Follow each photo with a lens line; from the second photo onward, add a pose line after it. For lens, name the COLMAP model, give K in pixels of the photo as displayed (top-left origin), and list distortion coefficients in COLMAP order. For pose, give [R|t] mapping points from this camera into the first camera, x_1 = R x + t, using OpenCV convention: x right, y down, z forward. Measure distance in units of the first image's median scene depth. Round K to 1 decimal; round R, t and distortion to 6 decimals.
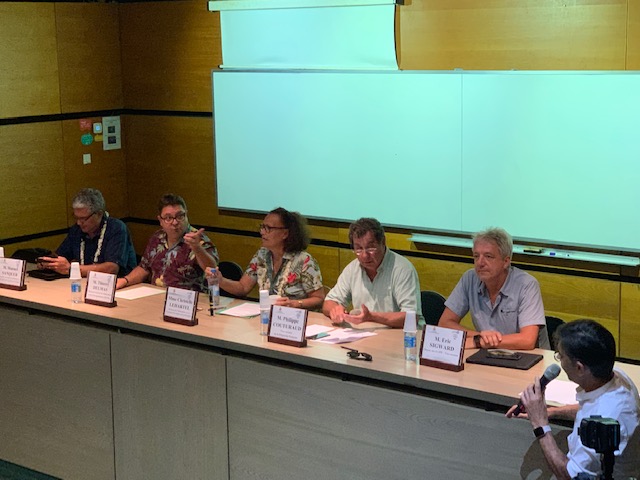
lens RADIAL K [[1191.9, 0, 321.9], [0, 1191.9, 218.1], [0, 0, 1]] dist [-0.040090, -0.053745]
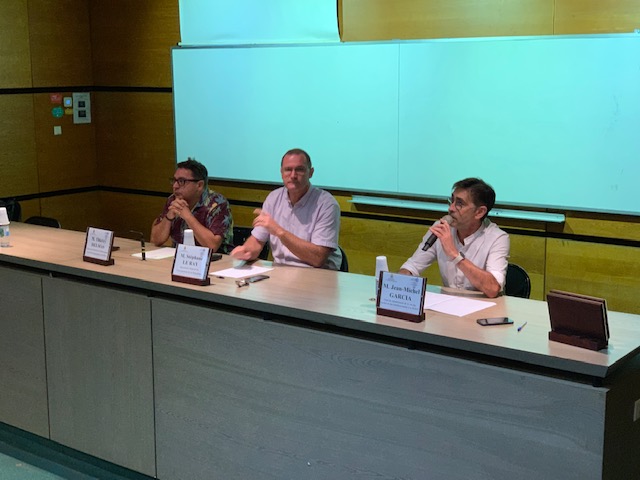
lens RADIAL K [[968.0, 0, 320.0], [0, 968.0, 240.0], [0, 0, 1]] dist [-0.034472, -0.037449]
pose [[0.999703, 0.005286, 0.023789, 0.024193], [-0.005943, 0.999601, 0.027628, 0.027066], [-0.023634, -0.027761, 0.999335, 0.118268]]
